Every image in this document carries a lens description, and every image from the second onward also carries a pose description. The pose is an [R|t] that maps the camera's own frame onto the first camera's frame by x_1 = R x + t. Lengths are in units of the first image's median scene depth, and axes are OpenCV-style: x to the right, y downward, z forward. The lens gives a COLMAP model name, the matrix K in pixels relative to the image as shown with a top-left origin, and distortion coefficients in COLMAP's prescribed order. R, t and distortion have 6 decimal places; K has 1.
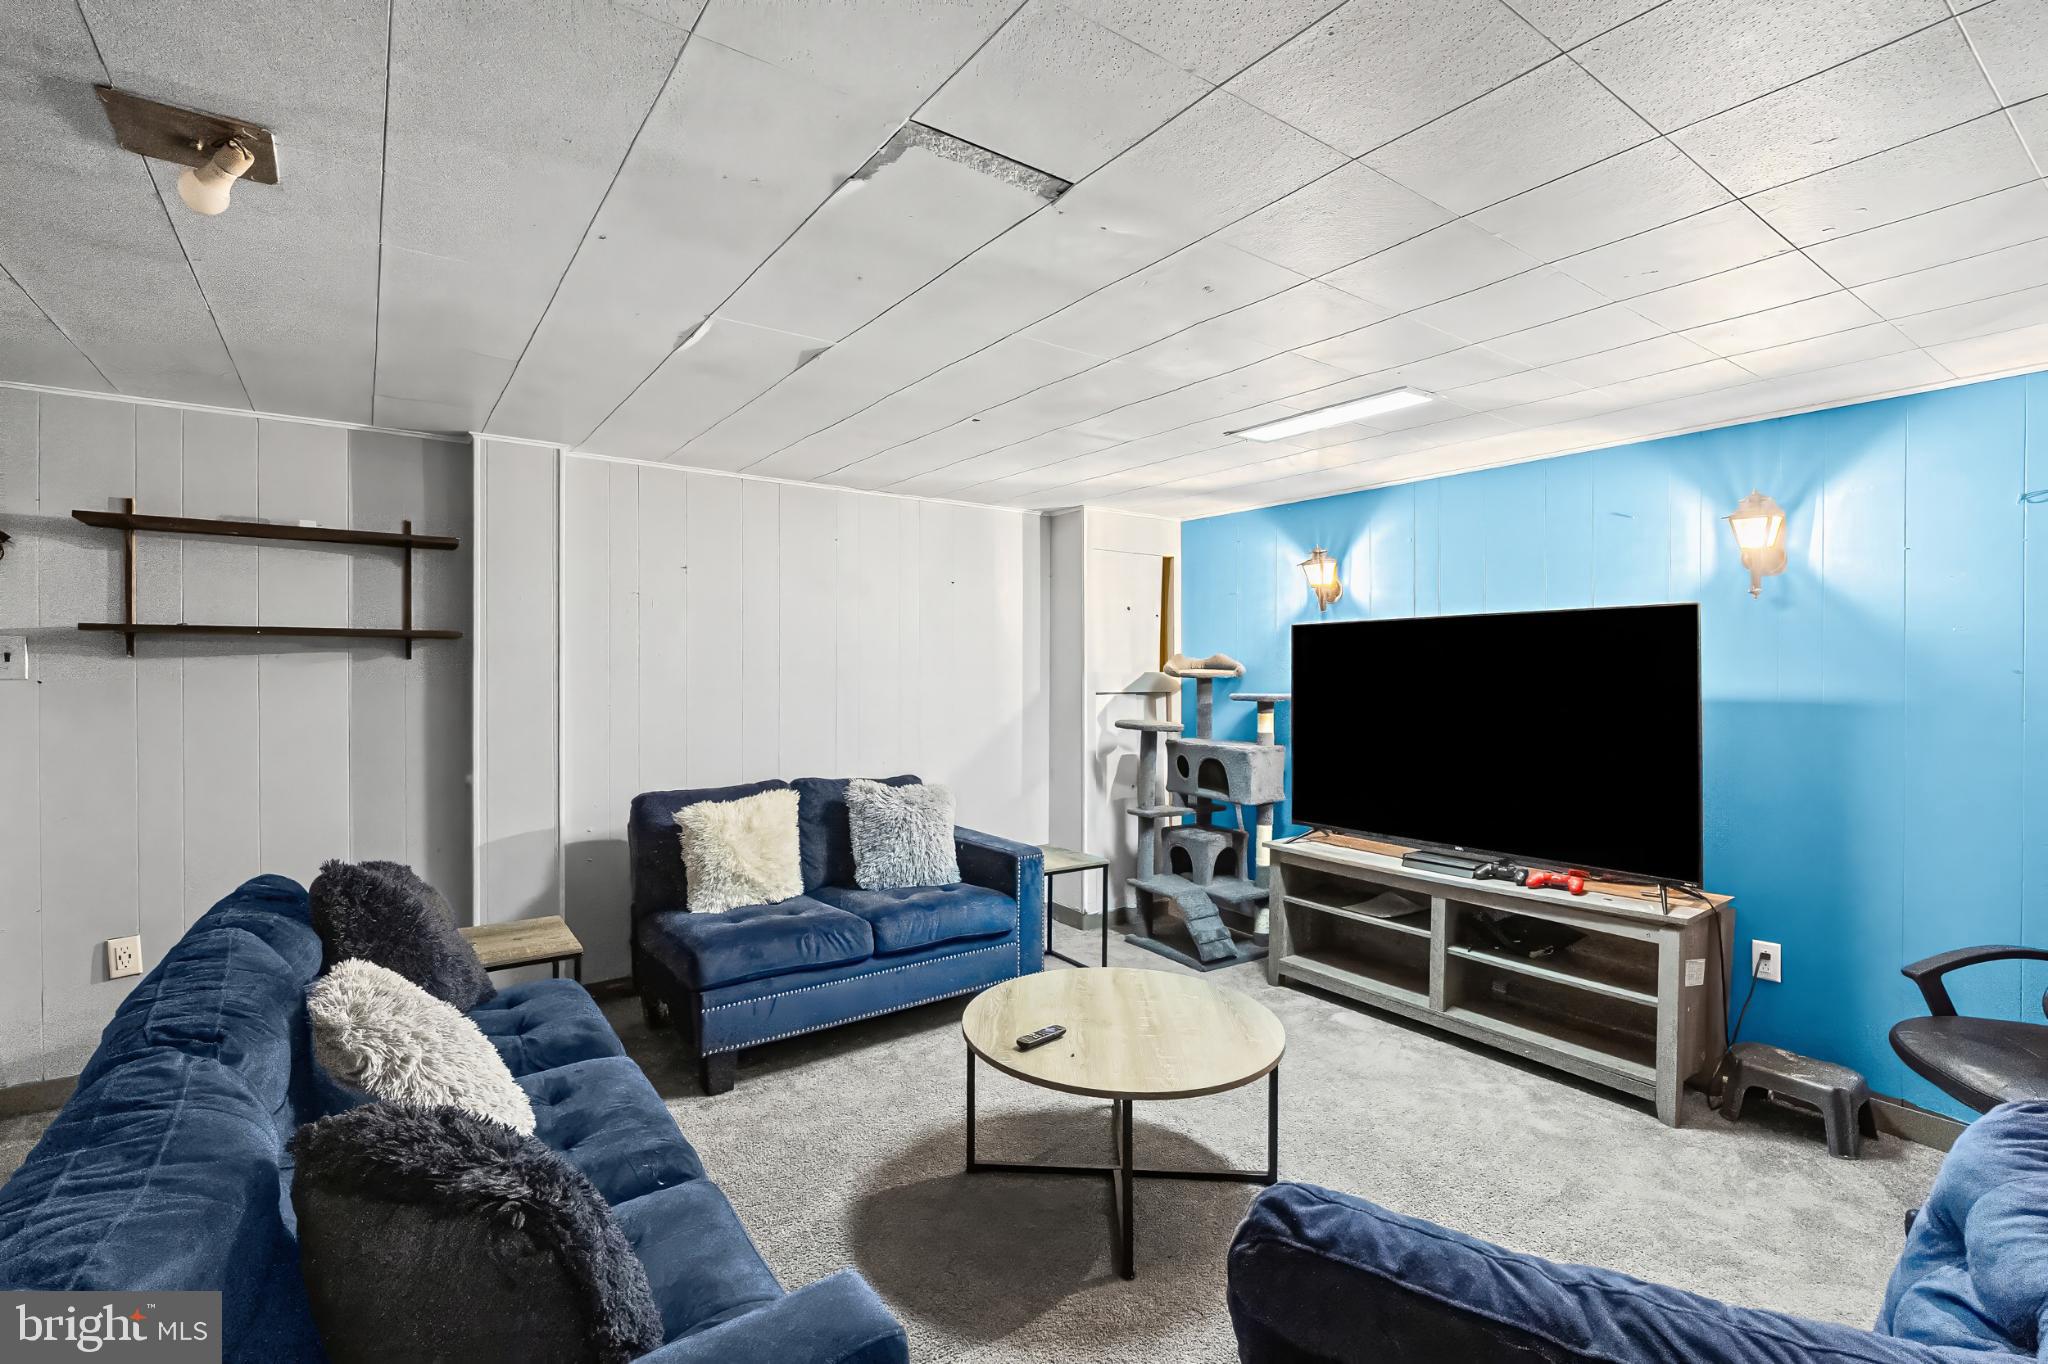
lens RADIAL K [[933.6, 0, 1024.4], [0, 933.6, 690.3], [0, 0, 1]] dist [-0.001758, -0.000008]
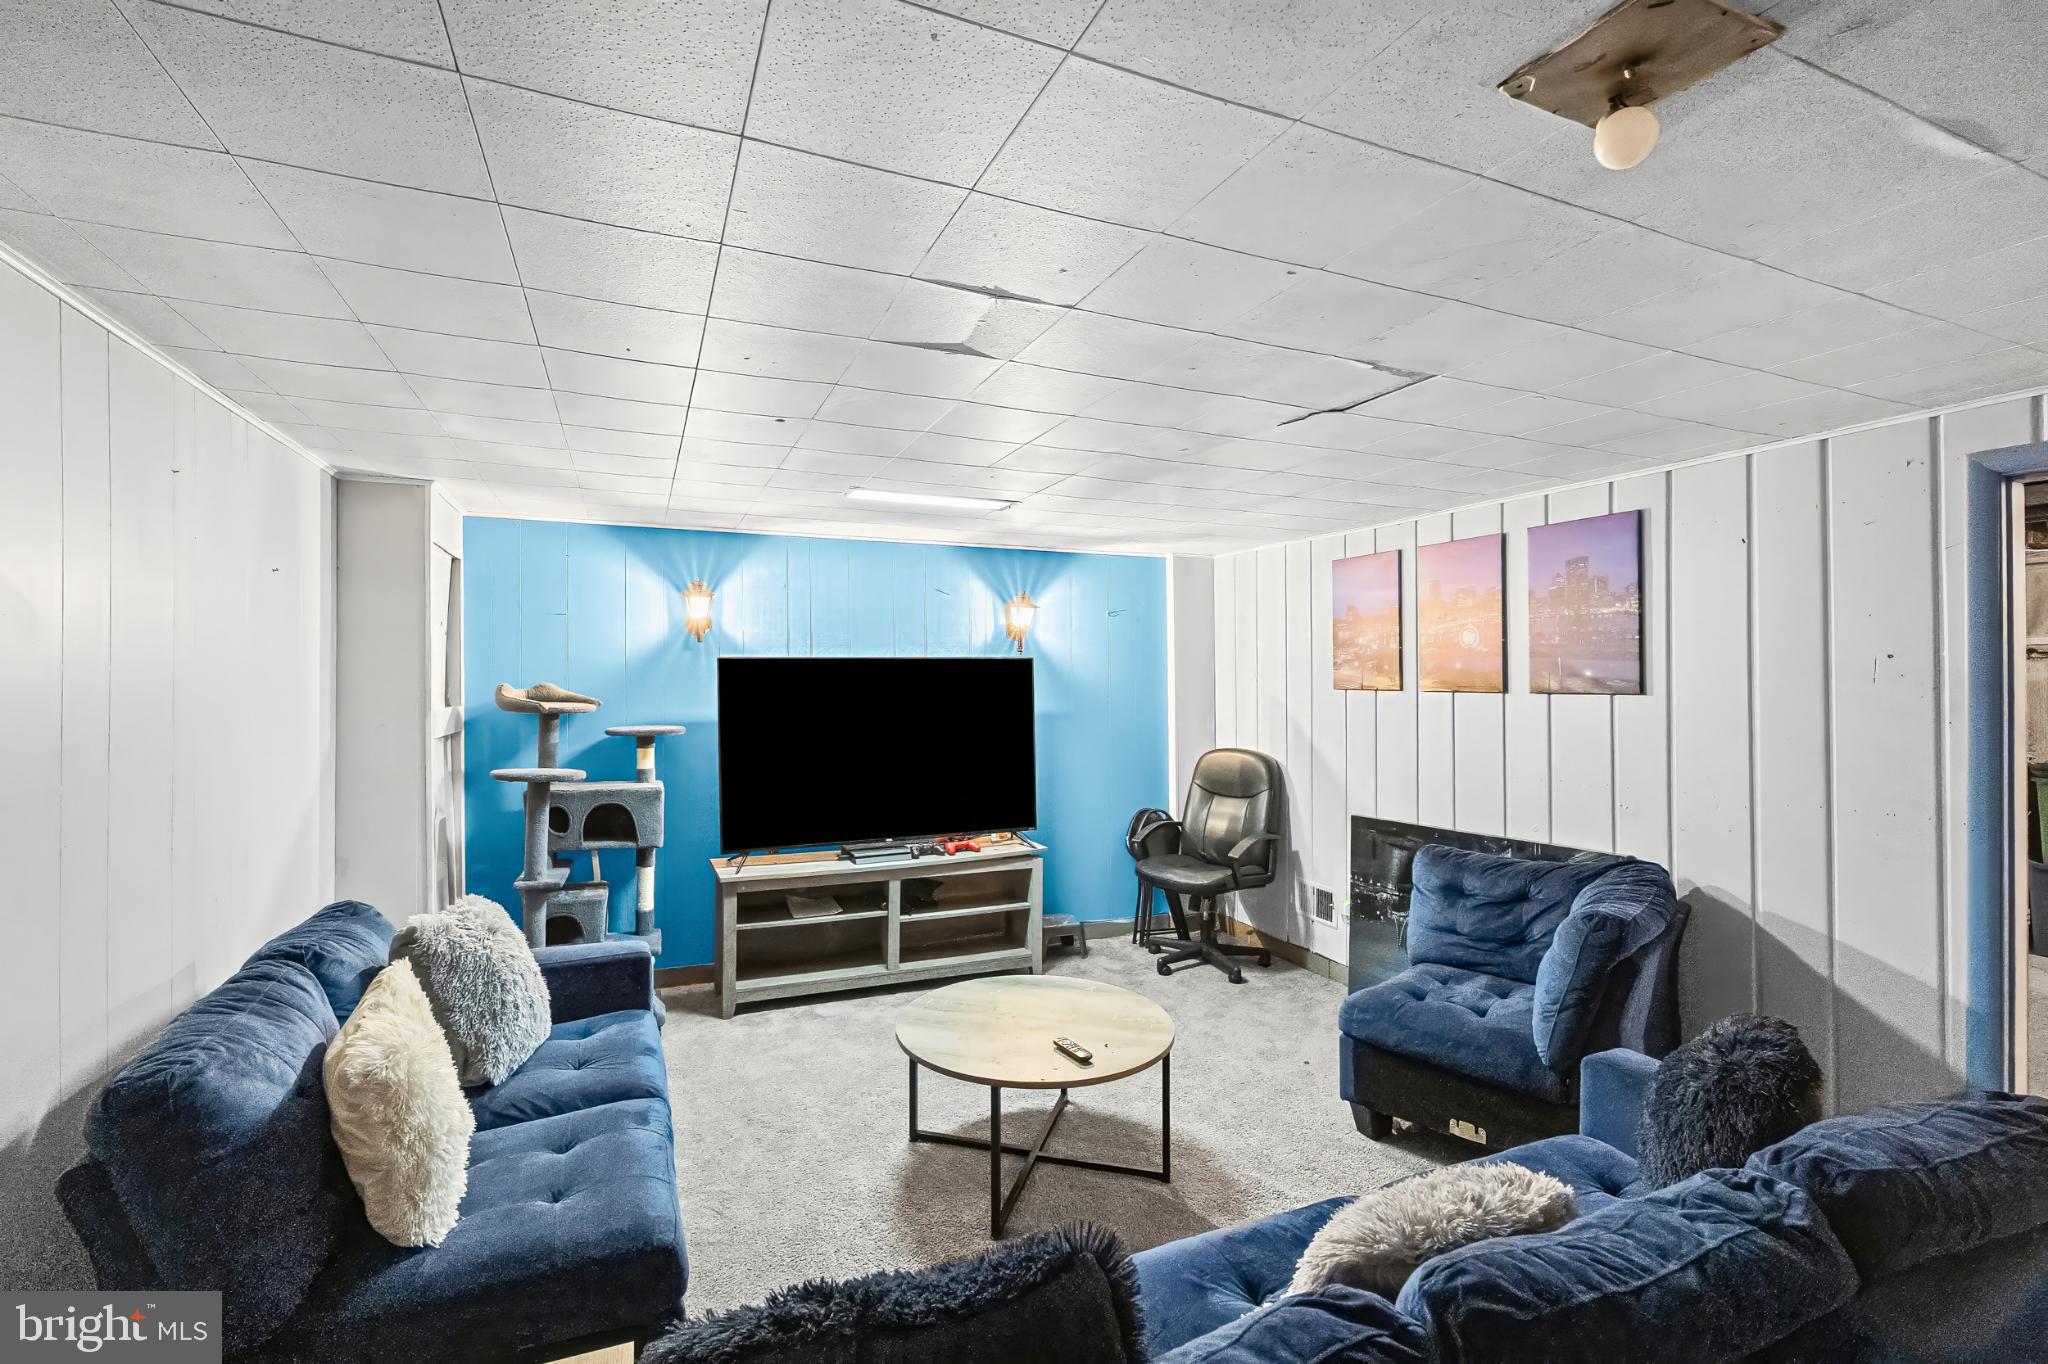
lens RADIAL K [[900.5, 0, 1021.5], [0, 900.5, 673.2], [0, 0, 1]] dist [-0.000671, 0.000041]
pose [[0.215925, -0.000286, 0.976410, -0.720179], [0.021975, 0.999748, -0.004567, -0.050300], [-0.976163, 0.022442, 0.215877, 0.568127]]
